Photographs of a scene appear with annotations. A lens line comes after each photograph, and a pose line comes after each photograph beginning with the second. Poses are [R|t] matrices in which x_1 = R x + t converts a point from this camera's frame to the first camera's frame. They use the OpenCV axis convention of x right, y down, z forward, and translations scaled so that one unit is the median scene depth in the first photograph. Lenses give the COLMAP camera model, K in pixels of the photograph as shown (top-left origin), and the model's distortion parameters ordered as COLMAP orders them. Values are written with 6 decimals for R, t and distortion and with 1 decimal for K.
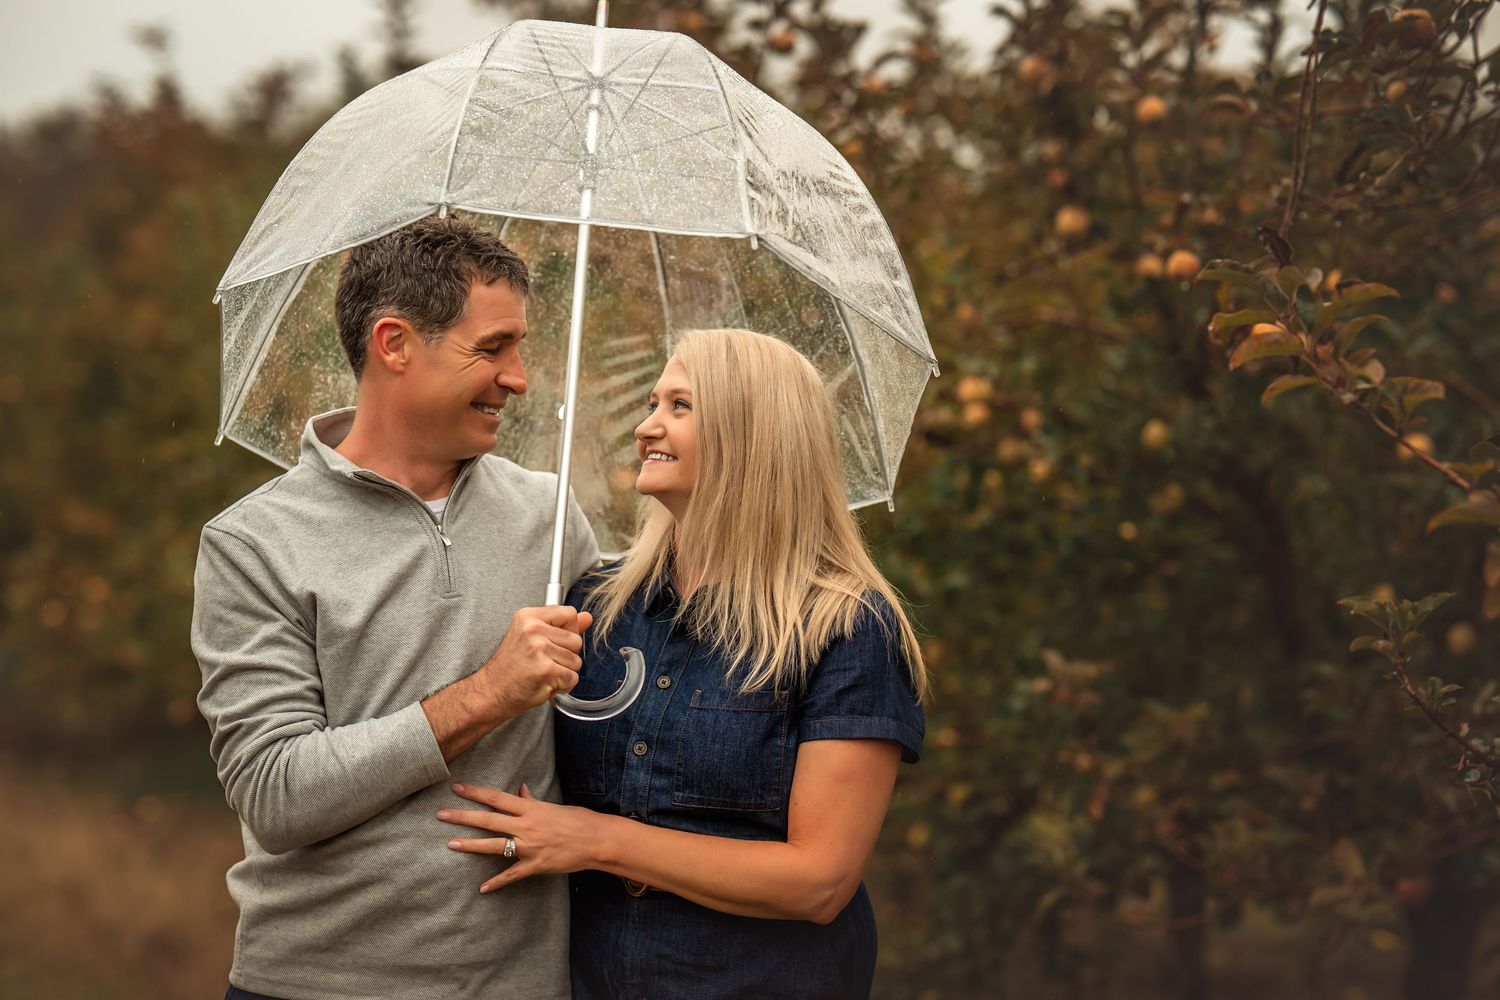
lens RADIAL K [[3596.7, 0, 758.0], [0, 3596.7, 538.8], [0, 0, 1]] dist [0.000901, -0.038817]
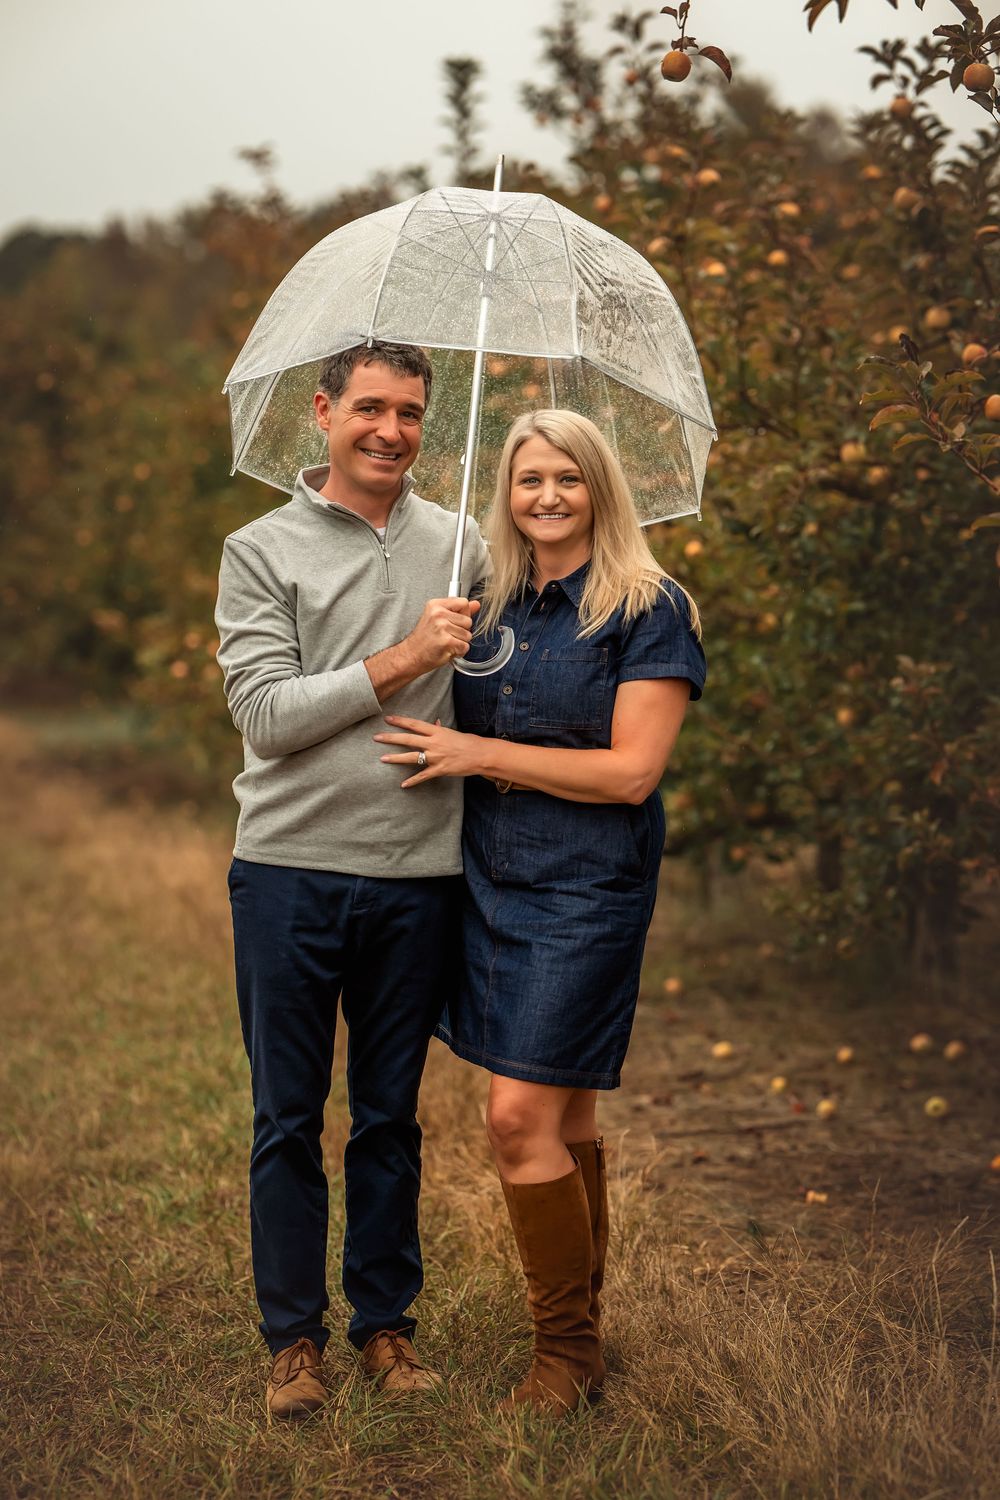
lens RADIAL K [[3601.3, 0, 500.6], [0, 3601.3, 711.1], [0, 0, 1]] dist [-0.018643, 0.580540]
pose [[0.993571, -0.003408, -0.113156, 0.081823], [0.006303, 0.999662, 0.025236, 0.017563], [0.113031, -0.025787, 0.993257, -0.287869]]
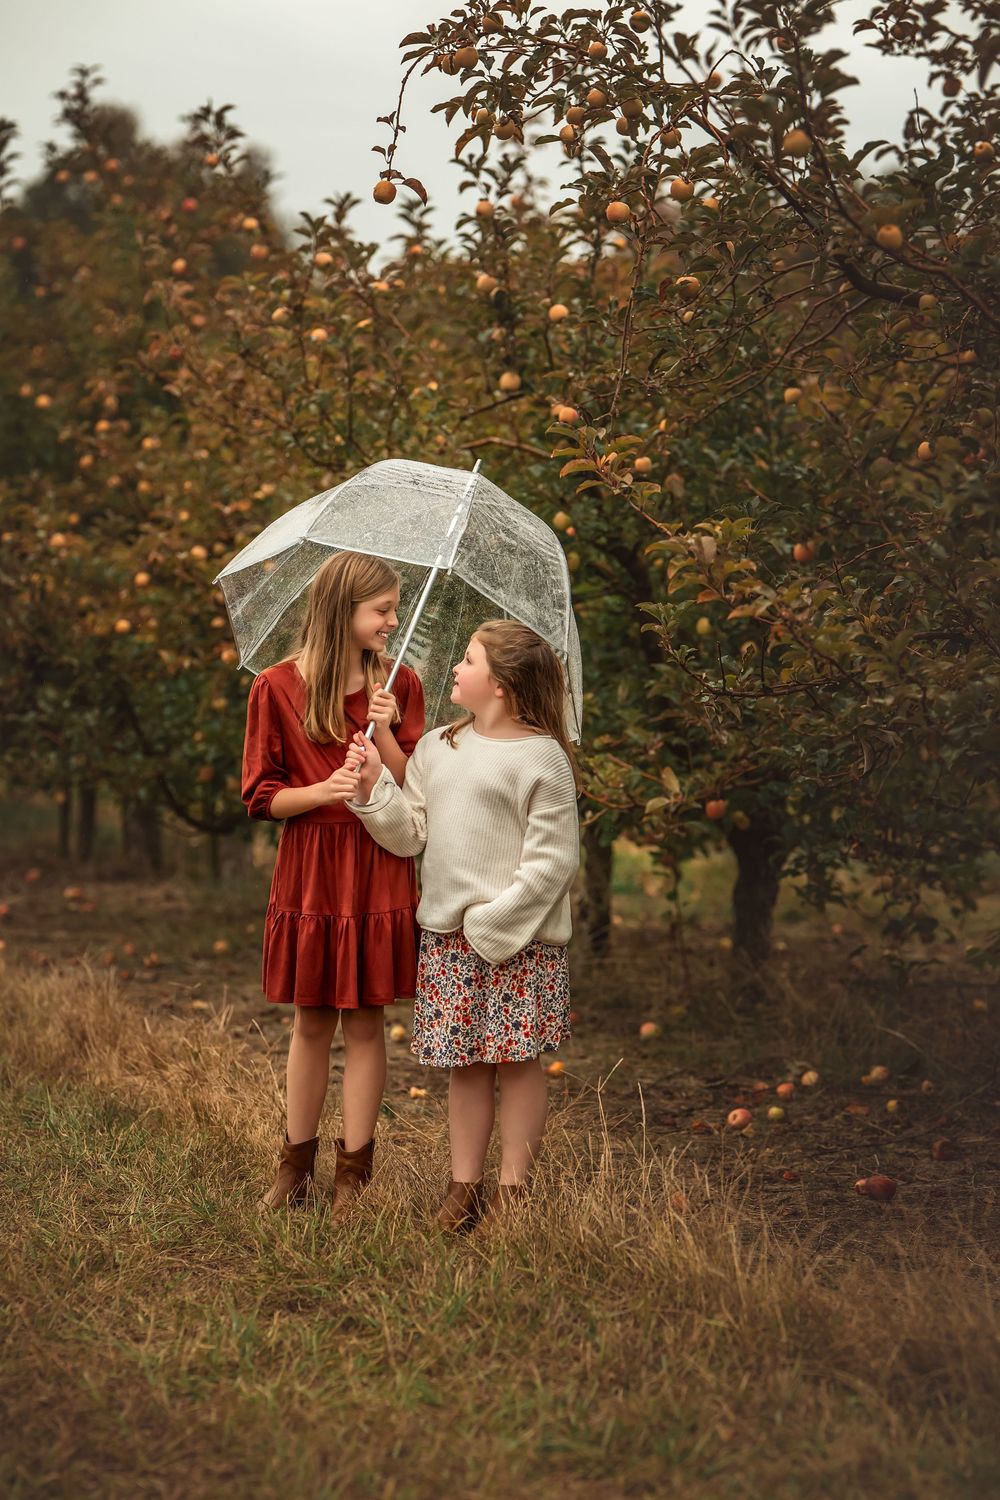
lens RADIAL K [[3613.0, 0, 501.9], [0, 3613.0, 750.1], [0, 0, 1]] dist [-0.036509, 0.782602]
pose [[0.997522, 0.008507, 0.069839, -0.024178], [-0.010496, 0.999548, 0.028166, 0.027937], [-0.069567, -0.028829, 0.997161, -0.579980]]
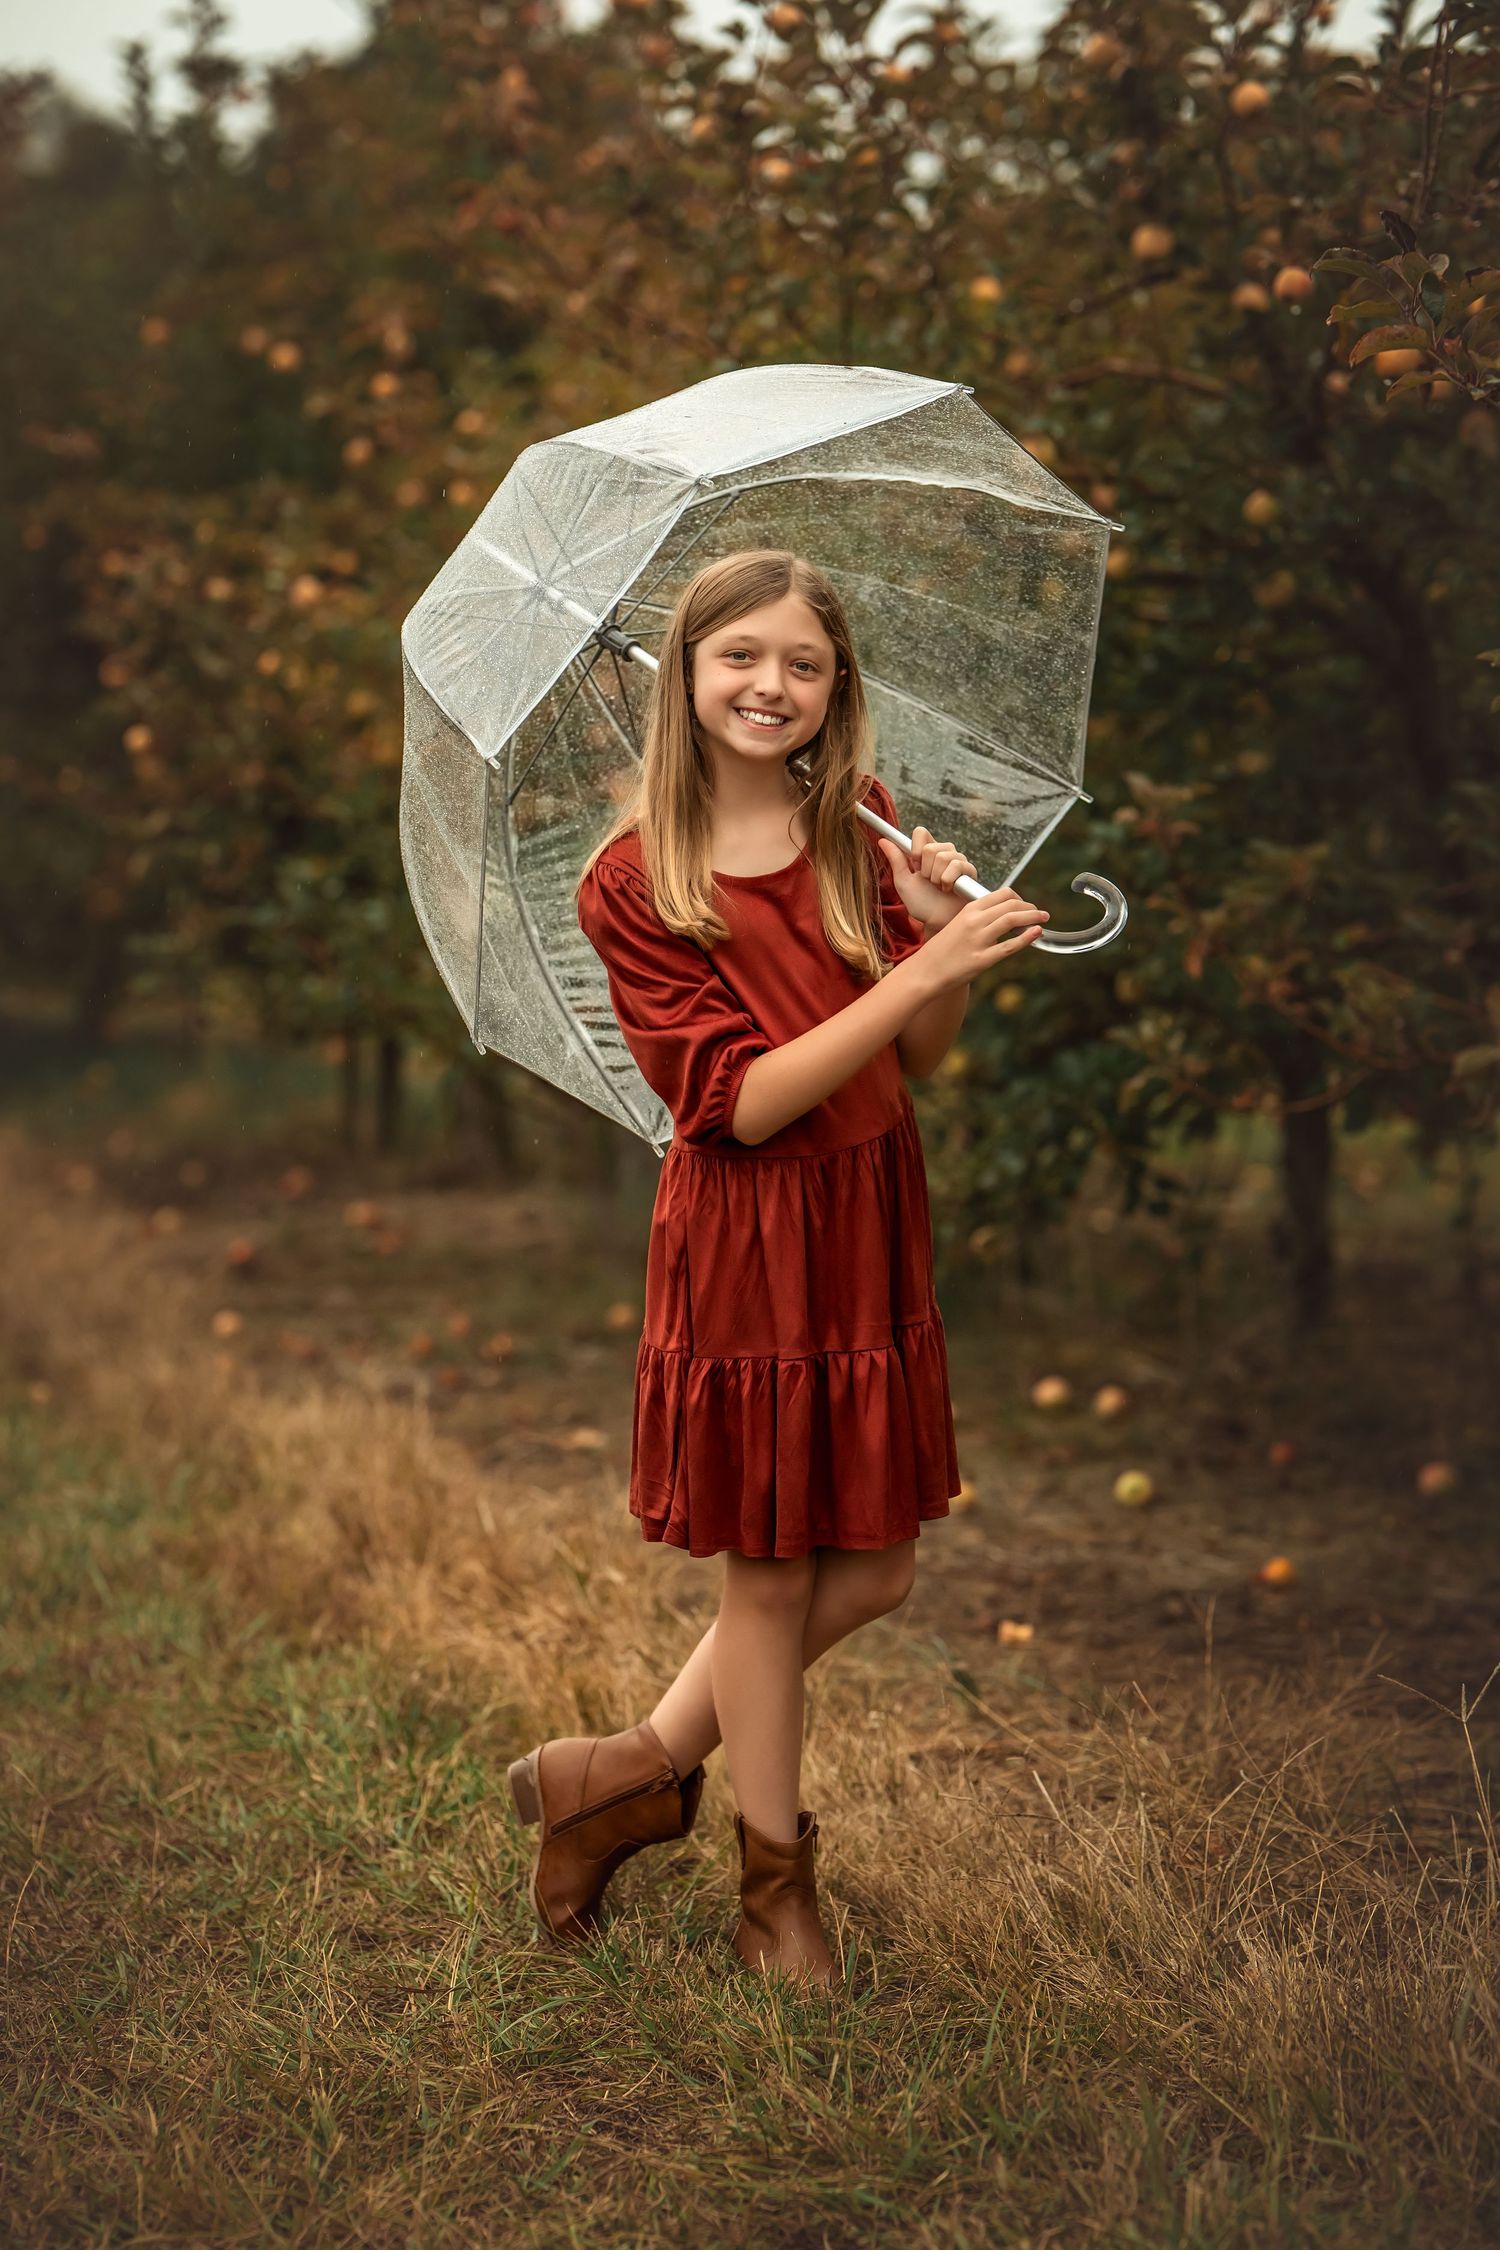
lens RADIAL K [[5395.1, 0, 750.0], [0, 5395.1, 1132.8], [0, 0, 1]] dist [0.000901, -0.038817]
pose [[0.999673, -0.018806, 0.017346, -0.027475], [0.017651, 0.997762, 0.064492, 0.031457], [-0.018520, -0.064165, 0.997767, -0.213235]]
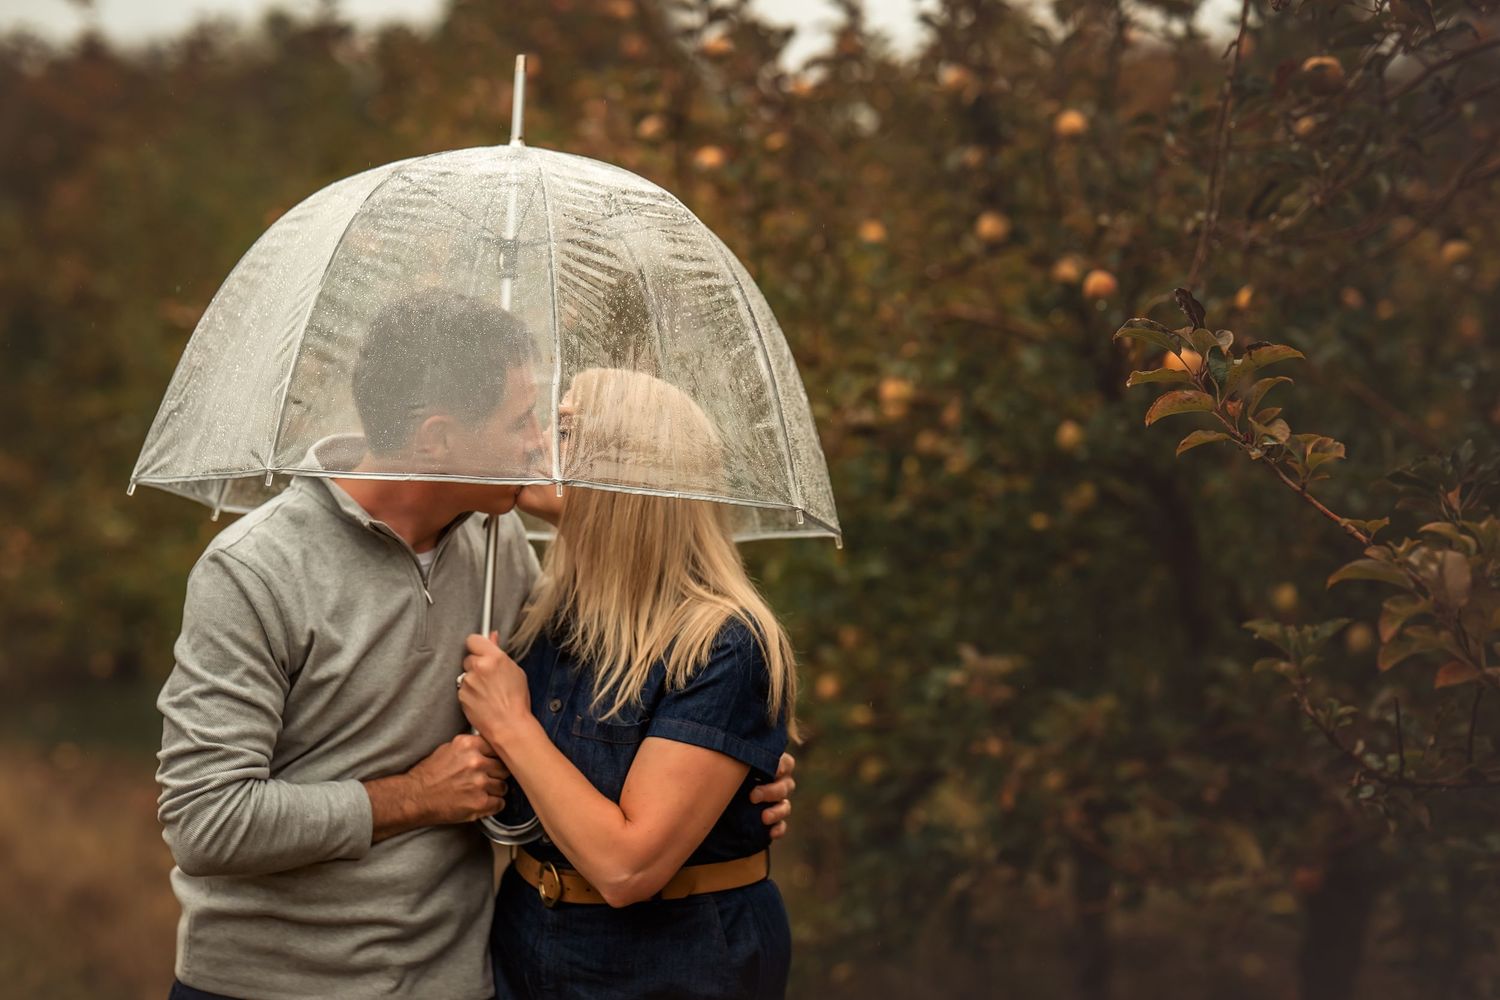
lens RADIAL K [[3601.3, 0, 750.5], [0, 3601.3, 556.5], [0, 0, 1]] dist [-0.018643, 0.580540]
pose [[0.999615, 0.013210, 0.024401, -0.006535], [-0.013765, 0.999647, 0.022731, -0.017050], [-0.024092, -0.023058, 0.999444, -0.037235]]
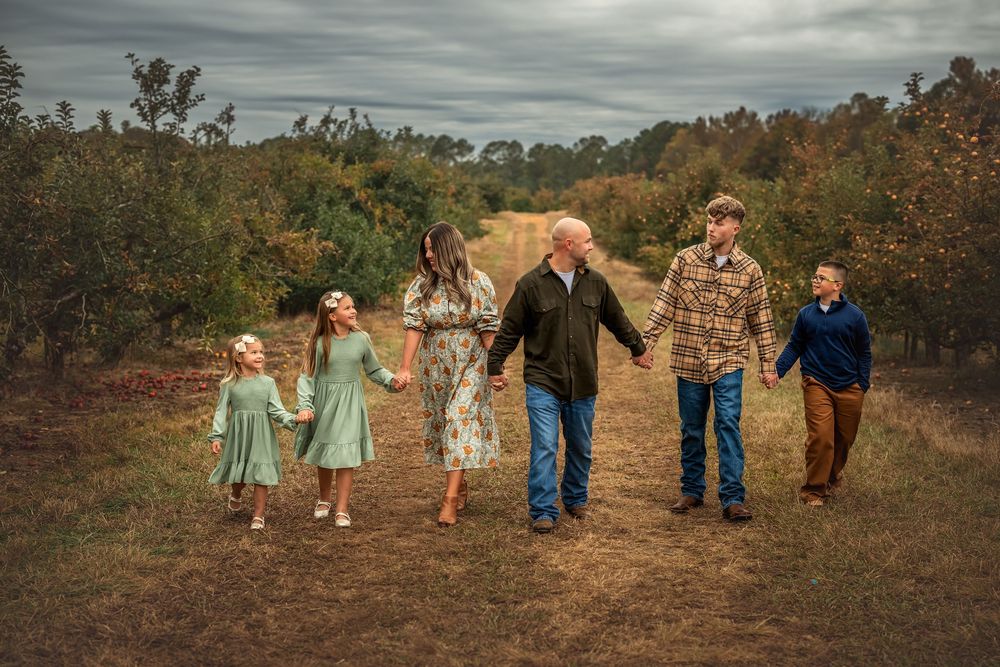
lens RADIAL K [[1453.2, 0, 498.4], [0, 1453.2, 327.8], [0, 0, 1]] dist [-0.004367, 0.006875]
pose [[0.940083, 0.018243, -0.340458, 0.075389], [-0.007062, 0.999395, 0.034050, 0.025946], [0.340873, -0.029606, 0.939643, -1.008626]]
